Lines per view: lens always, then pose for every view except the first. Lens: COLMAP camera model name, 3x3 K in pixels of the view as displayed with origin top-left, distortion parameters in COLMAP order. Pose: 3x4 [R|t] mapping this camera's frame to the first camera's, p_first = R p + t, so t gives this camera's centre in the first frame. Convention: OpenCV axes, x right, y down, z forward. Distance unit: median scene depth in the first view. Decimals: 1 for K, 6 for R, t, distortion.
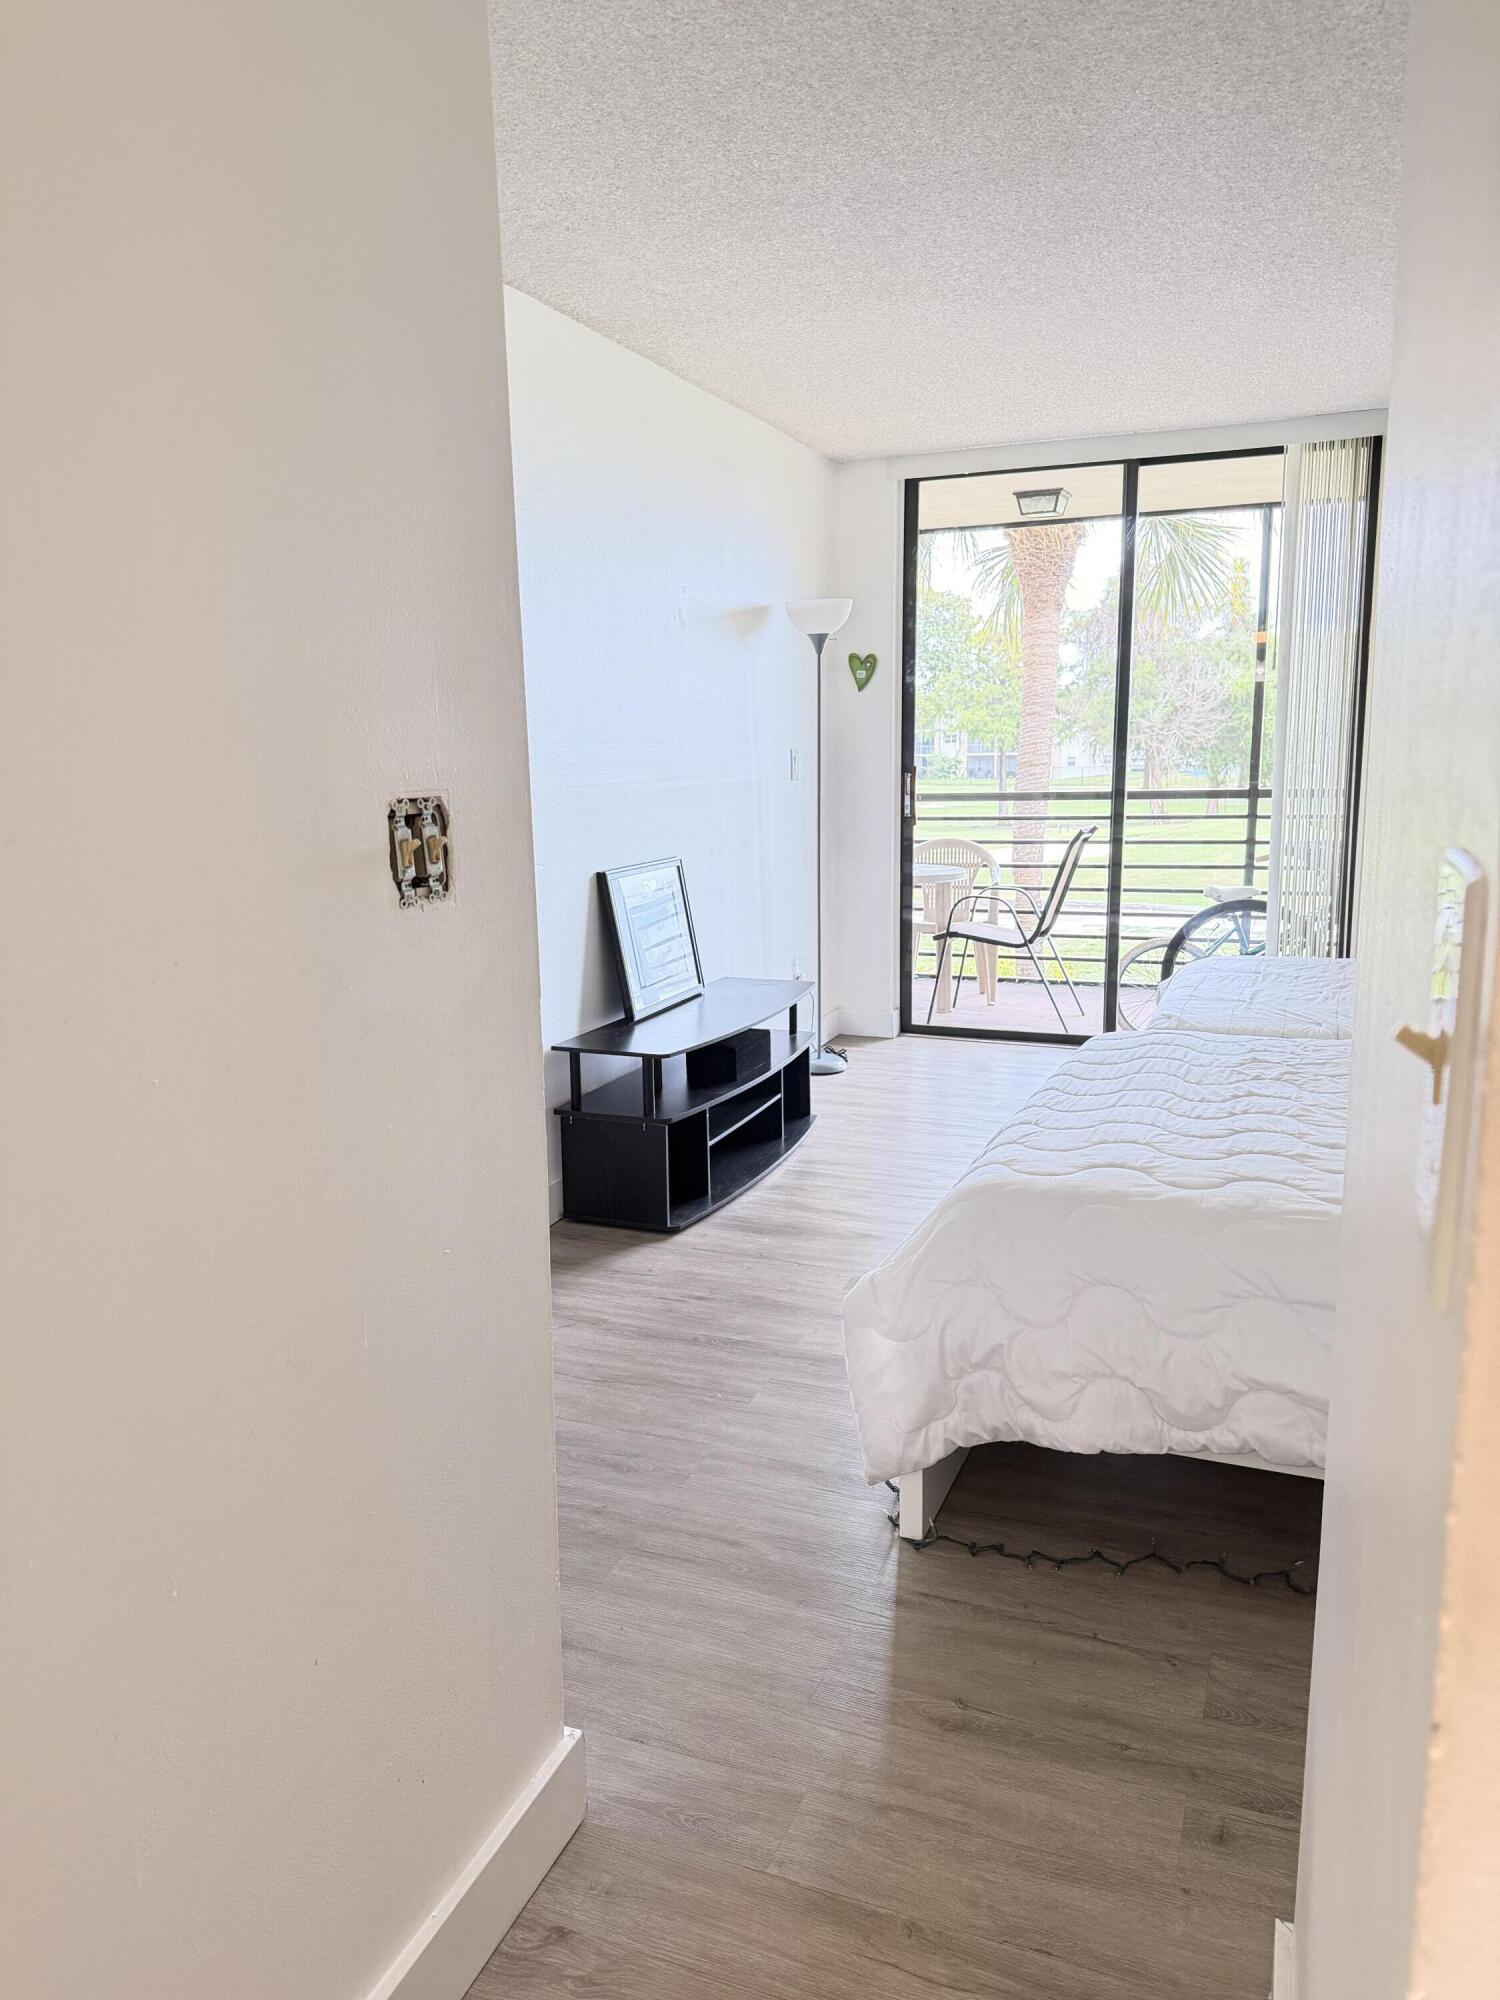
lens RADIAL K [[1383.0, 0, 750.0], [0, 1383.0, 1032.7], [0, 0, 1]] dist [0.082294, -0.145968]
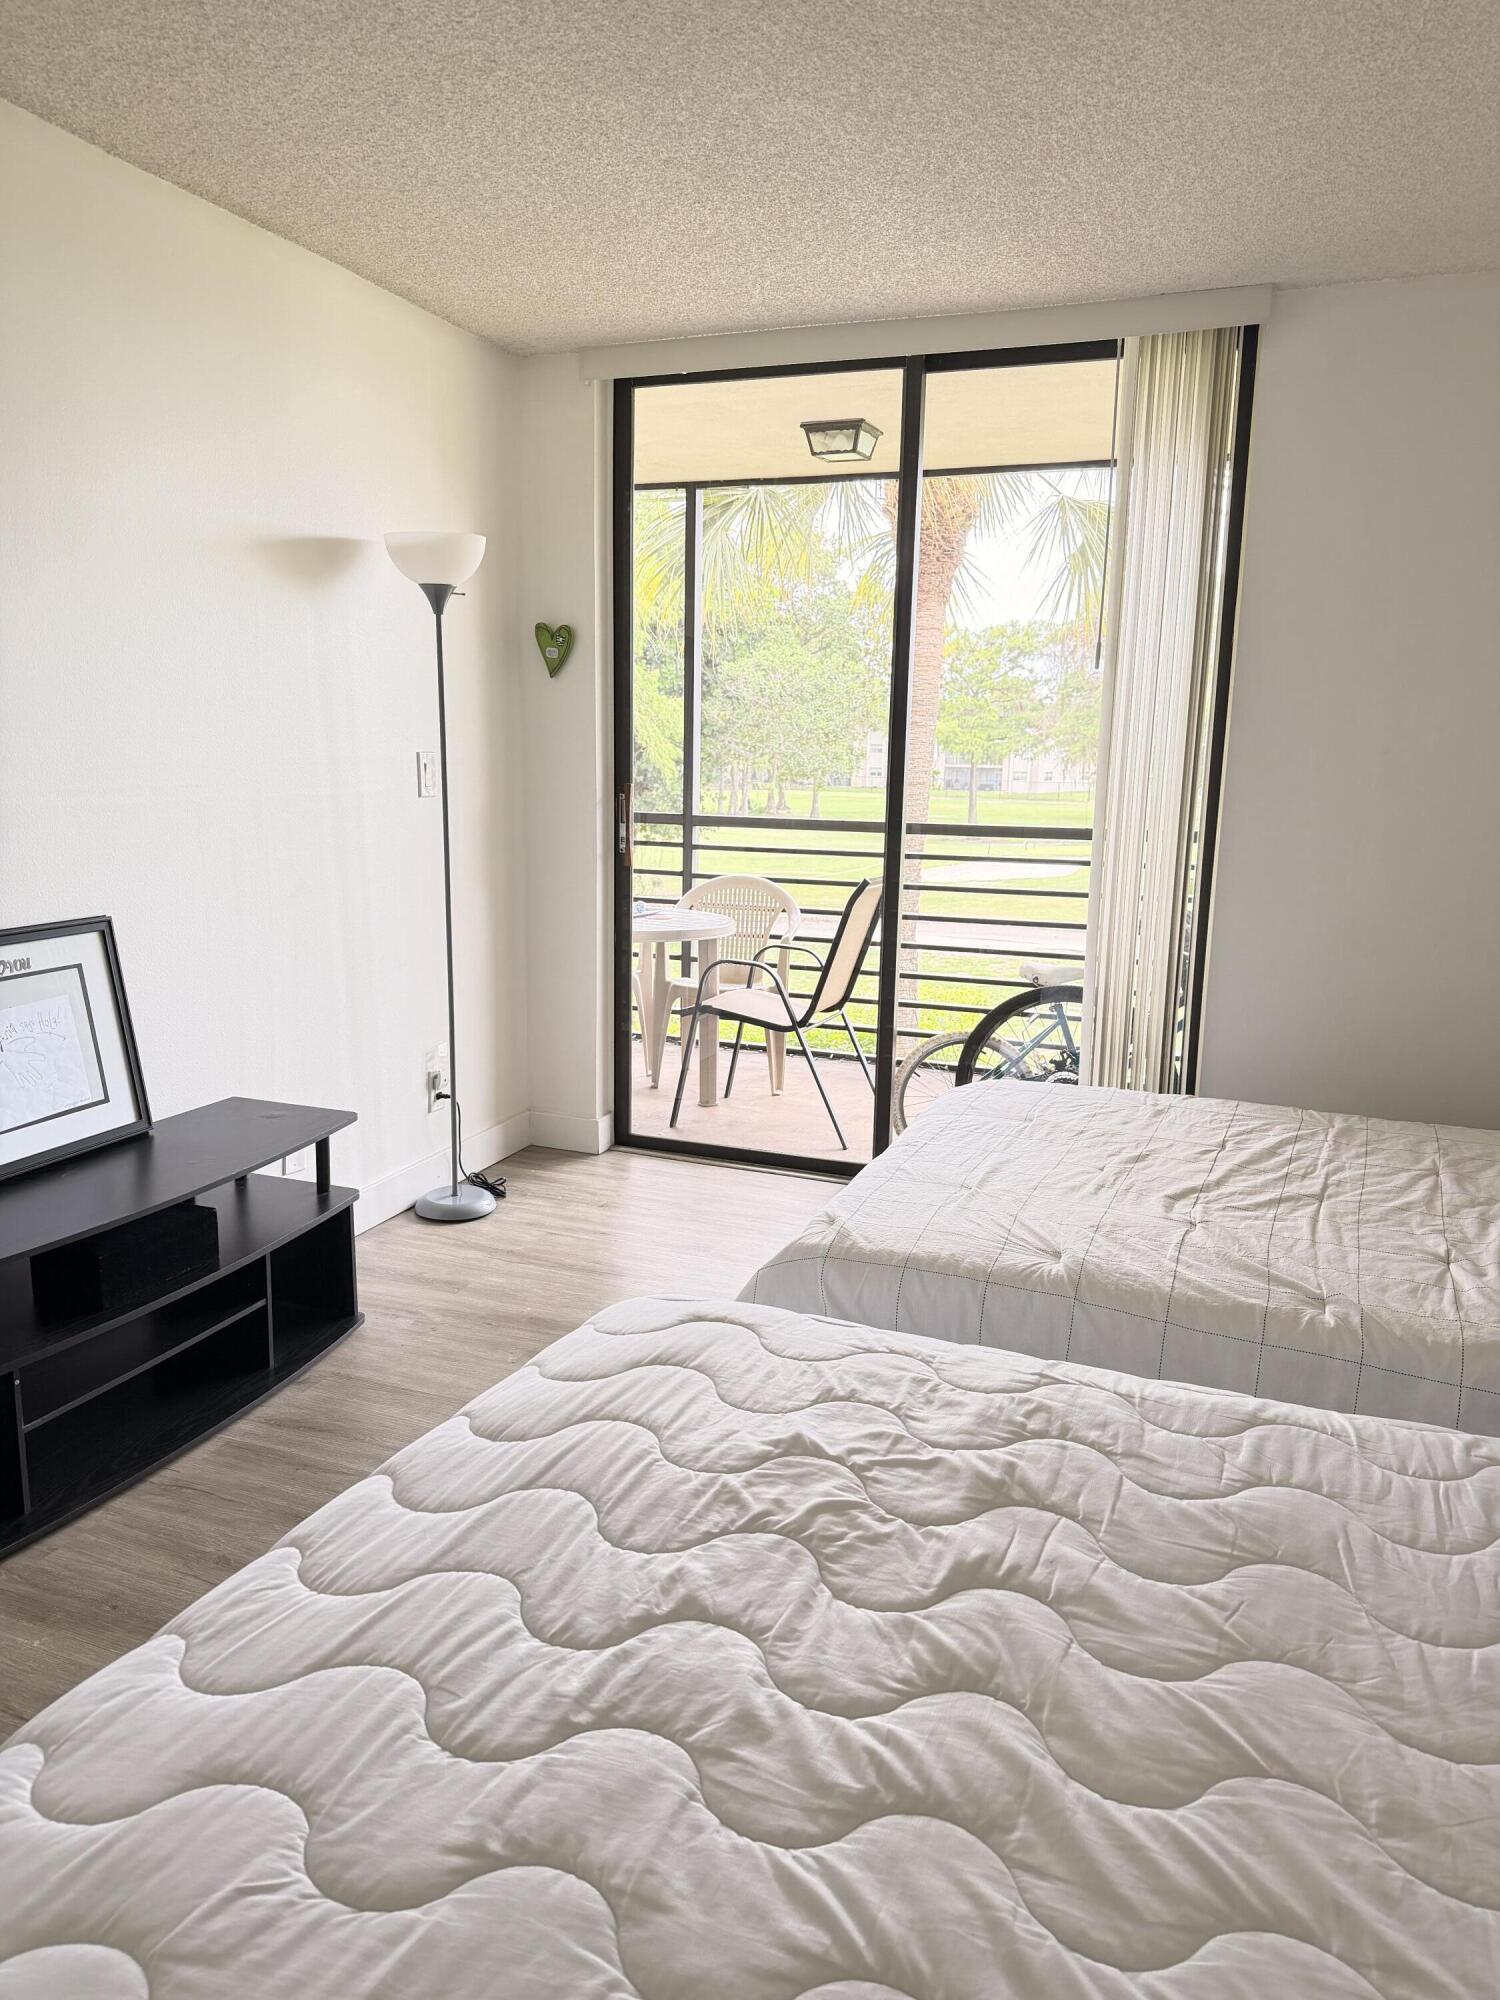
lens RADIAL K [[1425.6, 0, 757.6], [0, 1425.6, 1006.2], [0, 0, 1]] dist [0.065204, -0.000436]
pose [[0.998970, 0.034406, 0.029600, 0.170464], [-0.033641, 0.999096, -0.025981, -0.060266], [-0.030467, 0.024959, 0.999224, 0.263668]]
